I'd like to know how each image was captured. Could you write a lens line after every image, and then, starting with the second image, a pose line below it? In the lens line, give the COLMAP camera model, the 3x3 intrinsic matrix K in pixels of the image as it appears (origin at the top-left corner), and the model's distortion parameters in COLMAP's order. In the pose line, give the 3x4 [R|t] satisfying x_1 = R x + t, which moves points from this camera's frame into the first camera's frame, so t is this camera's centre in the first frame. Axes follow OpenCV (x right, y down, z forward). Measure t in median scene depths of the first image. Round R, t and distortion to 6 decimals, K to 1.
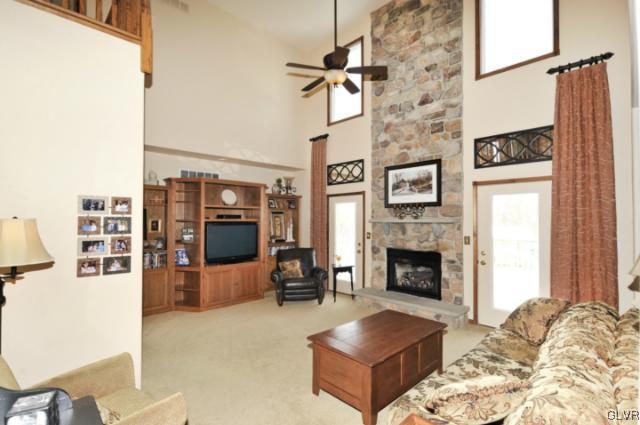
lens RADIAL K [[304.2, 0, 320.0], [0, 304.2, 212.5], [0, 0, 1]] dist [0.003271, 0.000487]
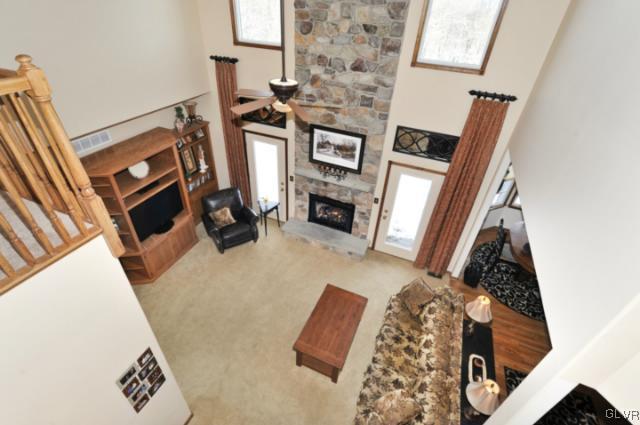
lens RADIAL K [[307.7, 0, 320.0], [0, 307.7, 212.5], [0, 0, 1]] dist [-0.001089, 0.000322]
pose [[0.921211, -0.190221, 0.339391, -0.162037], [-0.056573, 0.797566, 0.600574, -0.560101], [-0.384928, -0.572455, 0.723965, 0.111402]]
